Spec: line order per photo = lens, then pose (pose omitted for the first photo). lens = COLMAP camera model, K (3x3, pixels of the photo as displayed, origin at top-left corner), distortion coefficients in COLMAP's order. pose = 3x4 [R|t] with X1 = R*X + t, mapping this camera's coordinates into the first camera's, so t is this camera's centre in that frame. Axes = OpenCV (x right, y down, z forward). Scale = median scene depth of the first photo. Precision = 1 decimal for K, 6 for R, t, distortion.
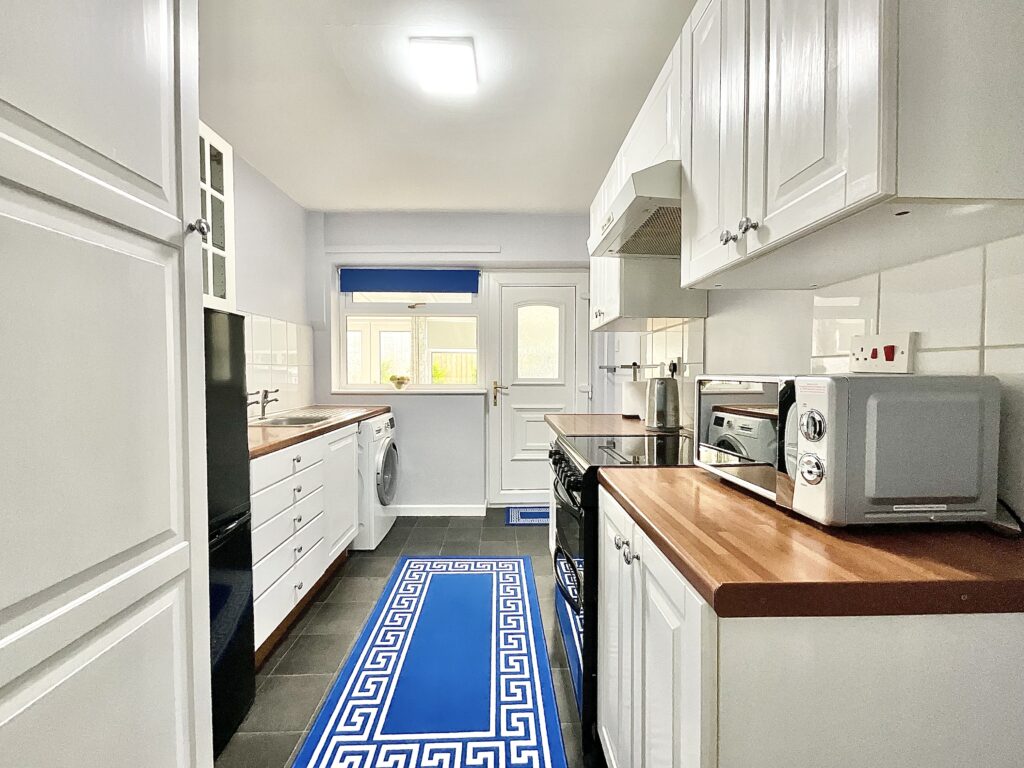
lens RADIAL K [[415.2, 0, 513.5], [0, 415.2, 382.7], [0, 0, 1]] dist [0.002026, -0.000890]
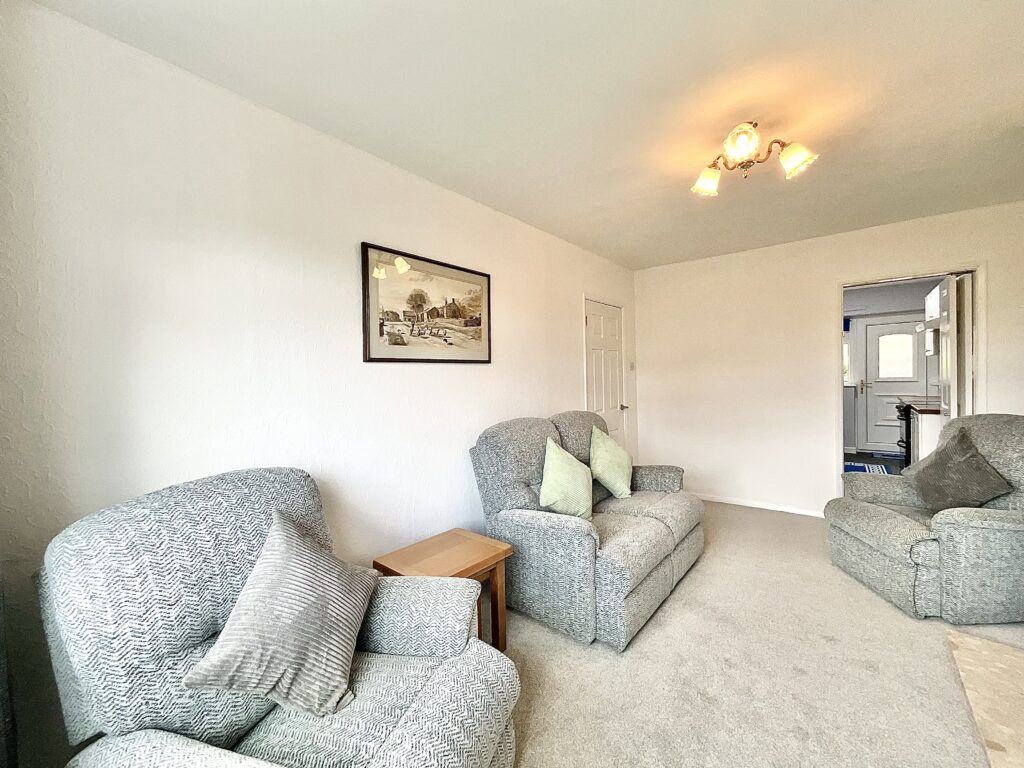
lens RADIAL K [[415.2, 0, 507.9], [0, 415.2, 379.7], [0, 0, 1]] dist [0.002026, -0.000890]
pose [[0.759278, -0.005214, -0.650746, -0.037144], [-0.002266, 0.999941, -0.010656, 0.017693], [0.650763, 0.009566, 0.759221, -1.324364]]
